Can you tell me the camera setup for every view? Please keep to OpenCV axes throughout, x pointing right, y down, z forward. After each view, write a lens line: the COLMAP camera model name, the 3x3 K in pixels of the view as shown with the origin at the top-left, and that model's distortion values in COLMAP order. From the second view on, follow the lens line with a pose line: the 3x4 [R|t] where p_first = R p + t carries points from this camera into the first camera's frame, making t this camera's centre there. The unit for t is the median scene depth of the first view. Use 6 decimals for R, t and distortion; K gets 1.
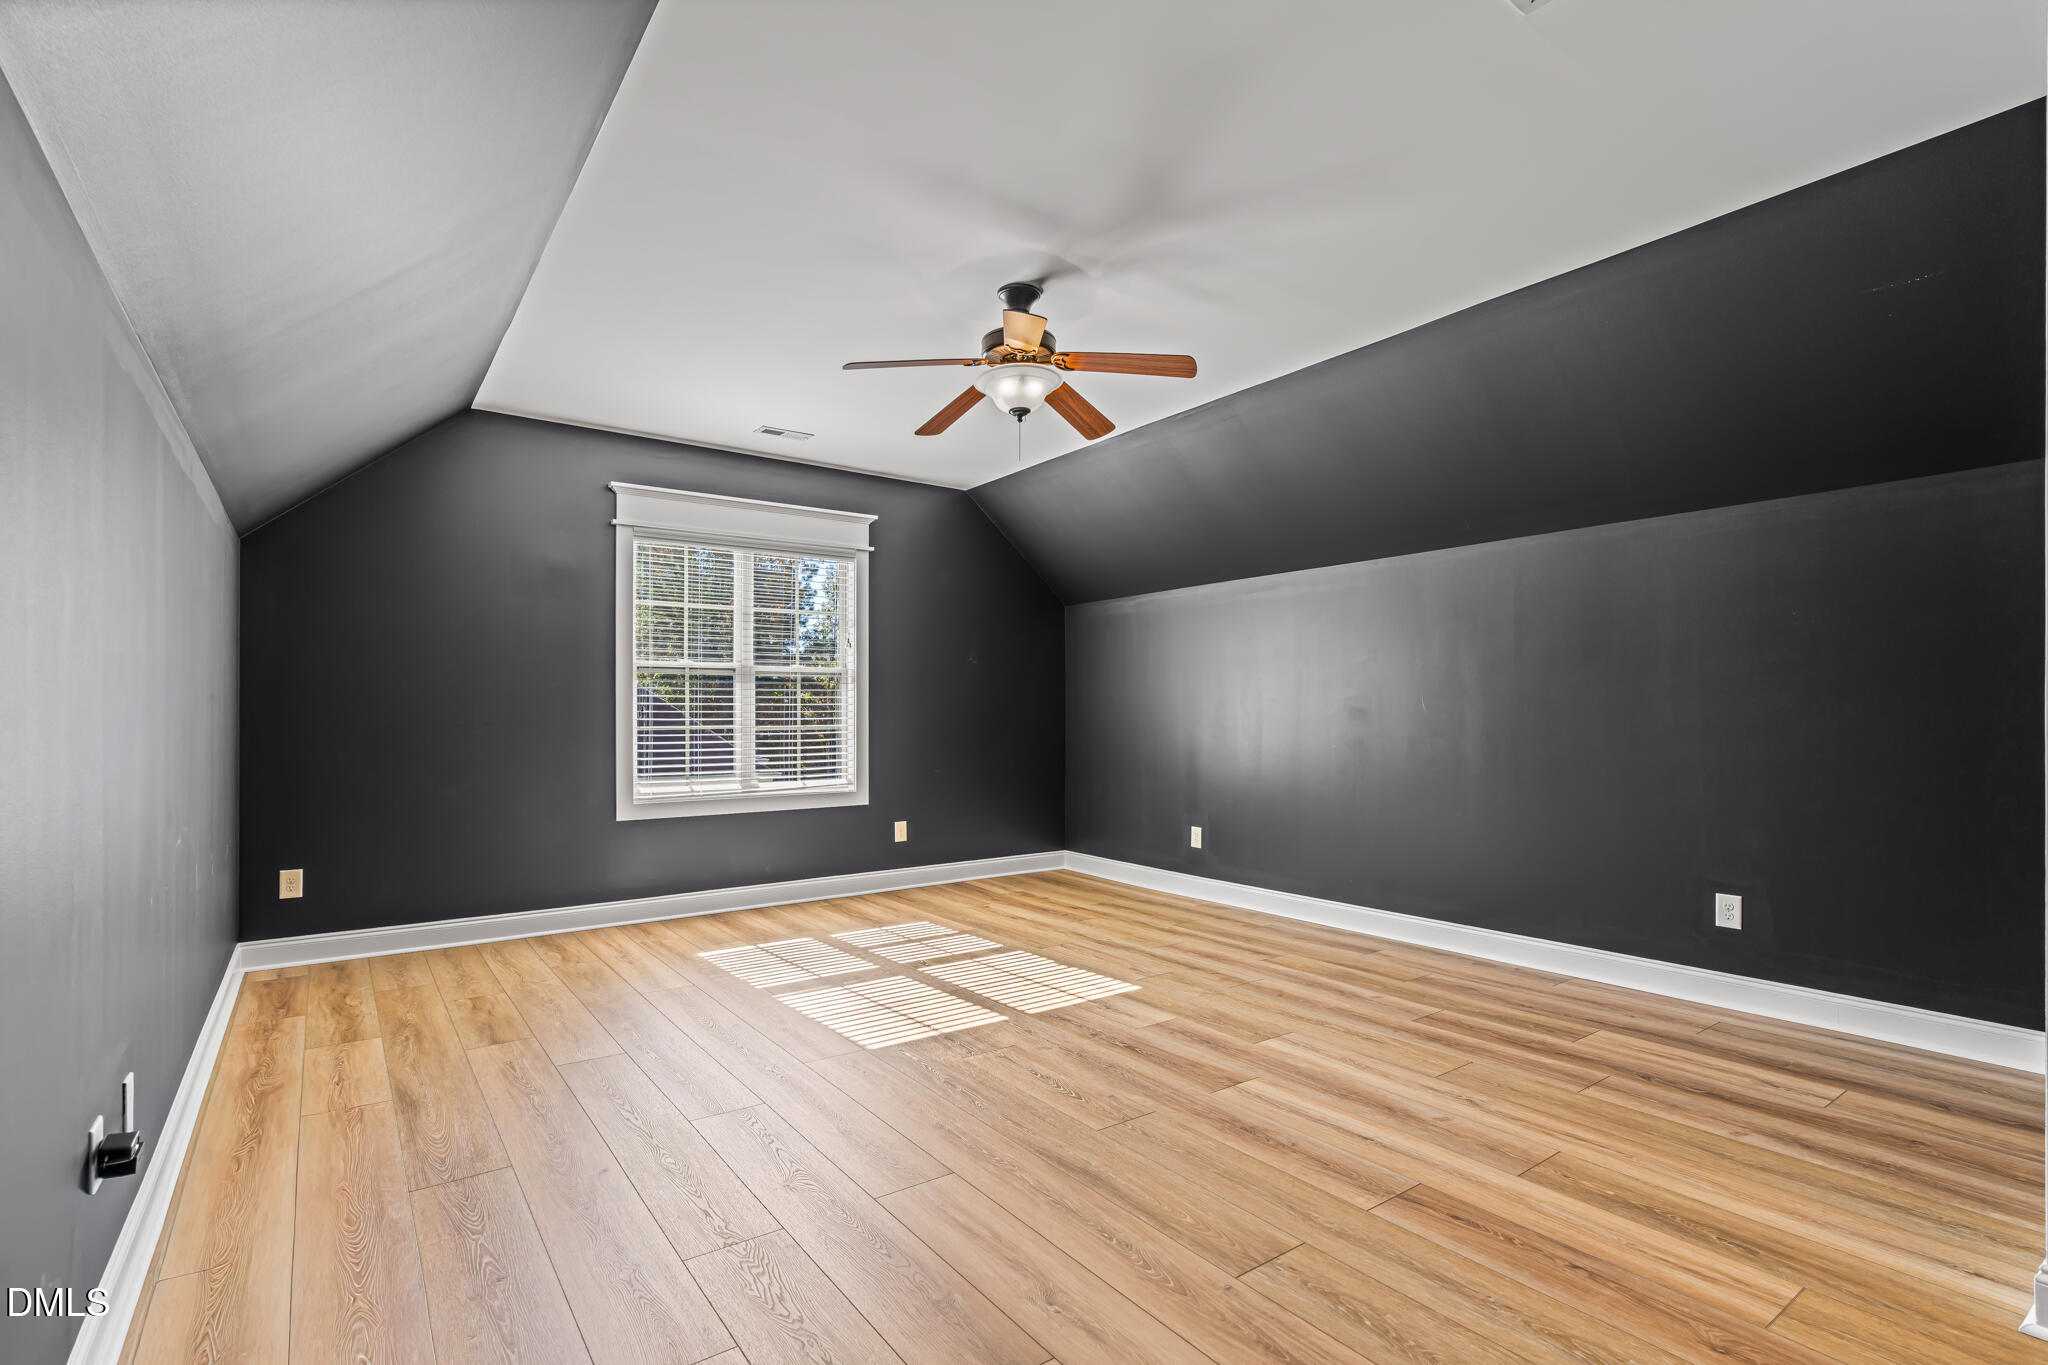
lens RADIAL K [[935.1, 0, 1024.0], [0, 935.1, 682.5], [0, 0, 1]] dist [-0.003081, 0.000147]
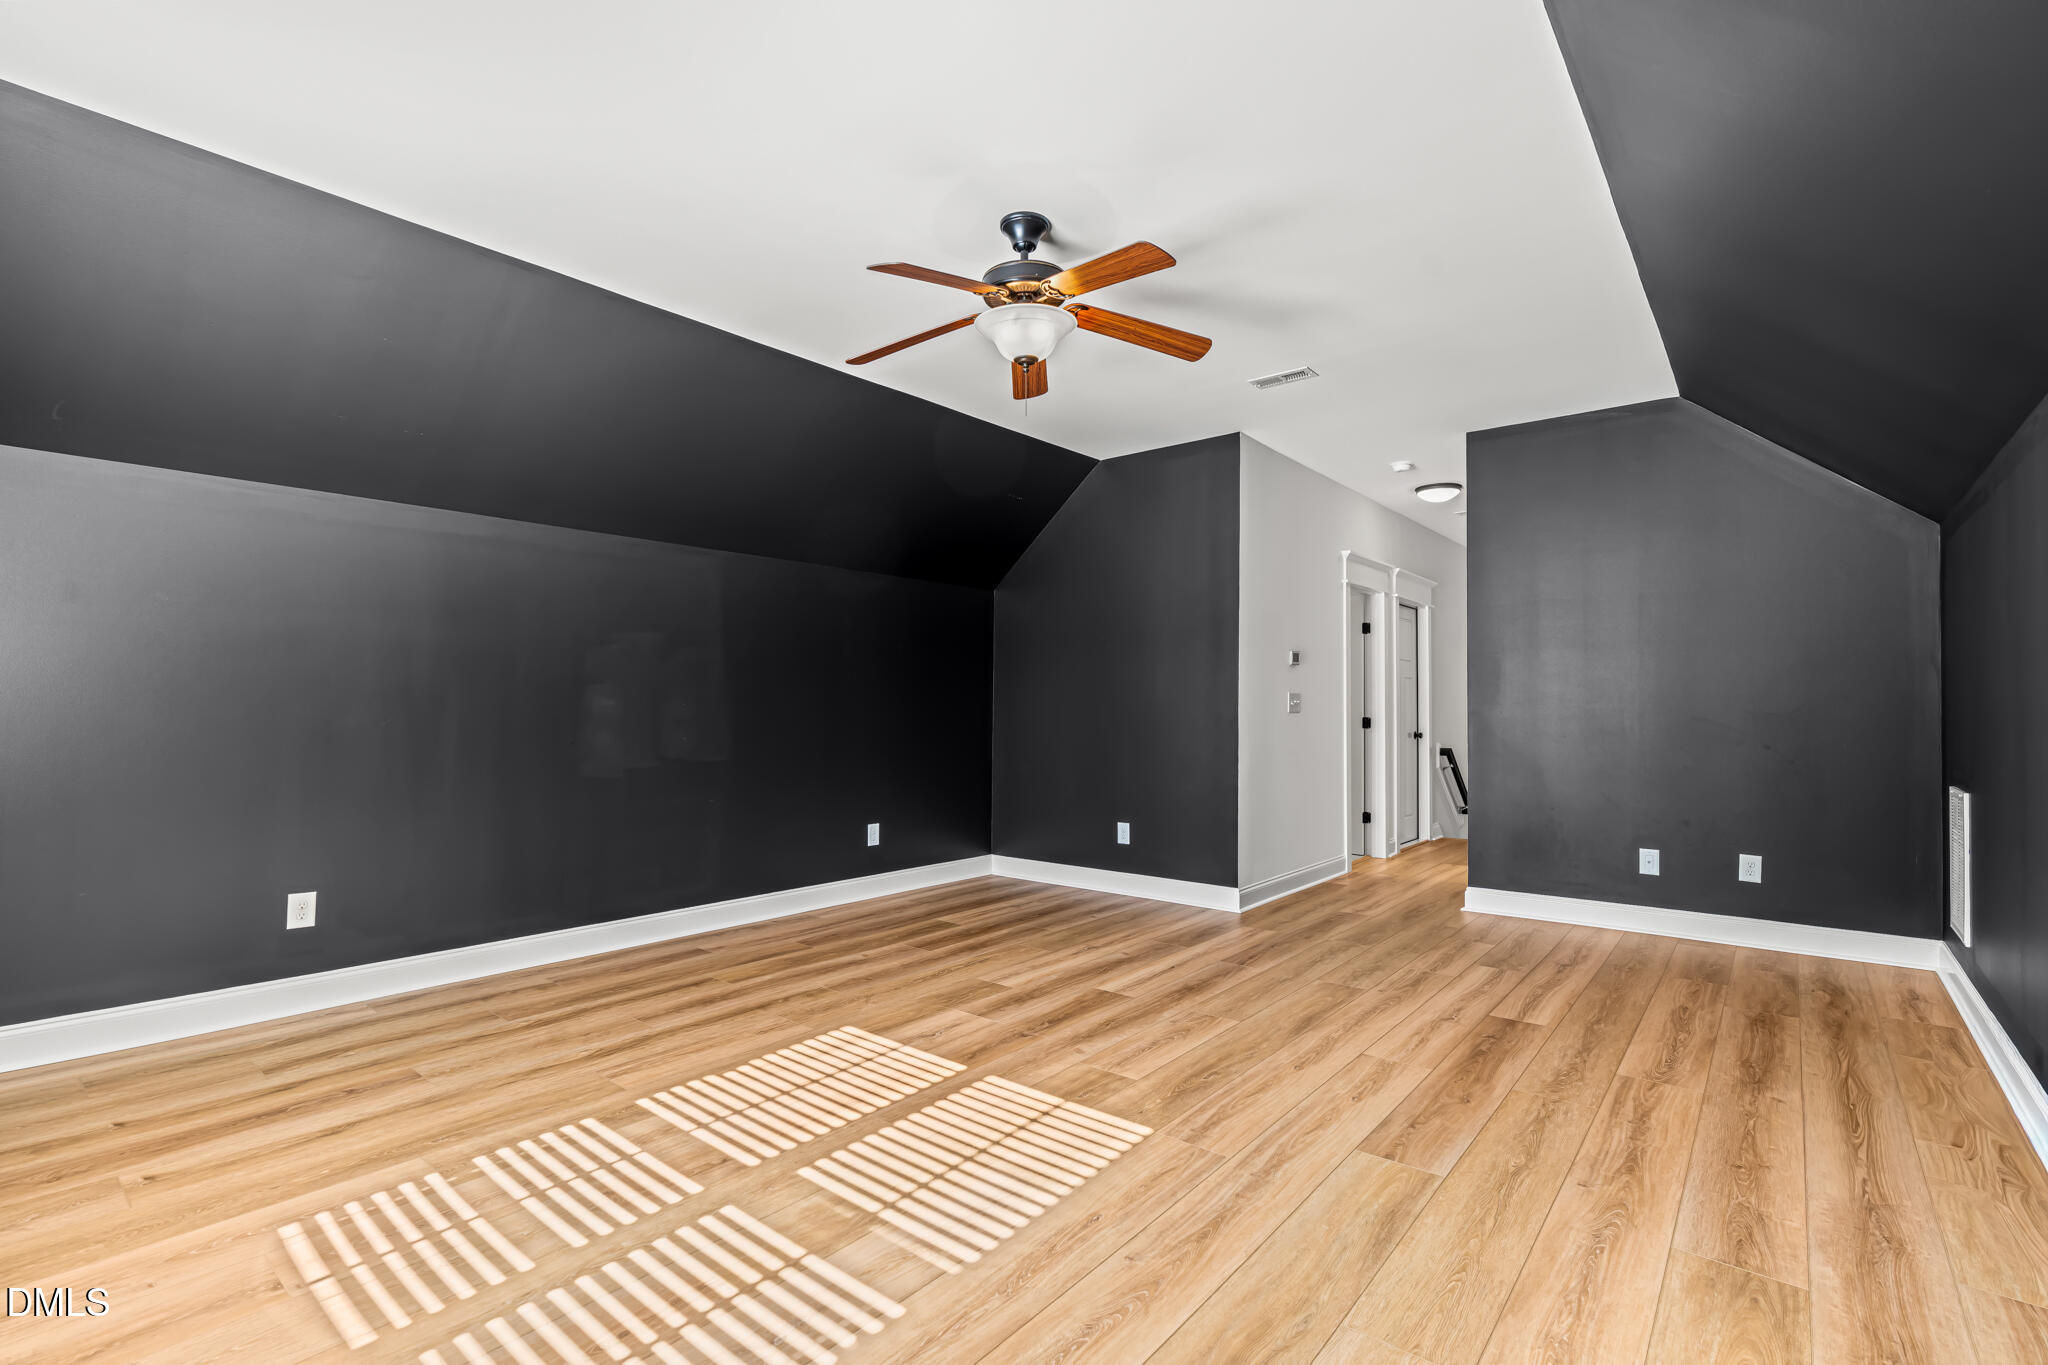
lens RADIAL K [[935.1, 0, 1024.0], [0, 935.1, 682.5], [0, 0, 1]] dist [-0.003081, 0.000147]
pose [[-0.246740, 0.030362, 0.968606, -0.785535], [-0.039065, 0.998385, -0.041247, 0.052407], [-0.968294, -0.048015, -0.245156, 1.146478]]
